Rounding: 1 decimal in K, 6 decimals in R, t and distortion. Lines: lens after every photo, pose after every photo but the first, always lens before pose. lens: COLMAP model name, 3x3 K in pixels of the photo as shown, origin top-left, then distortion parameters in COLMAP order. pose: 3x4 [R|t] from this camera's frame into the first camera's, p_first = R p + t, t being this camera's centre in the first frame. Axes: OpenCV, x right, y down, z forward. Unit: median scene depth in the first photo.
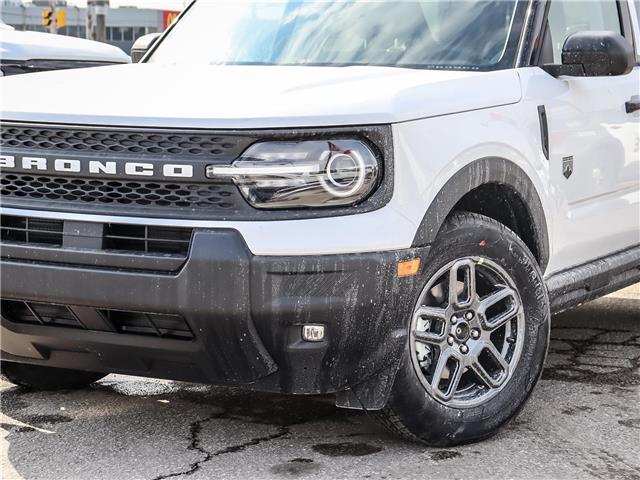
lens RADIAL K [[1781.6, 0, 320.0], [0, 1781.6, 240.0], [0, 0, 1]] dist [0.334002, -0.064818]
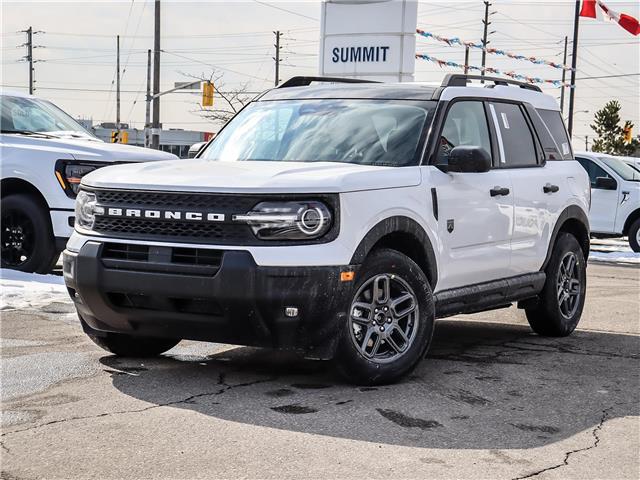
lens RADIAL K [[1507.4, 0, 320.0], [0, 1507.4, 240.0], [0, 0, 1]] dist [-0.004852, -0.270447]
pose [[0.999720, 0.022358, -0.007715, 0.032145], [-0.022771, 0.998035, -0.058383, 0.063865], [0.006395, 0.058542, 0.998264, -0.443531]]
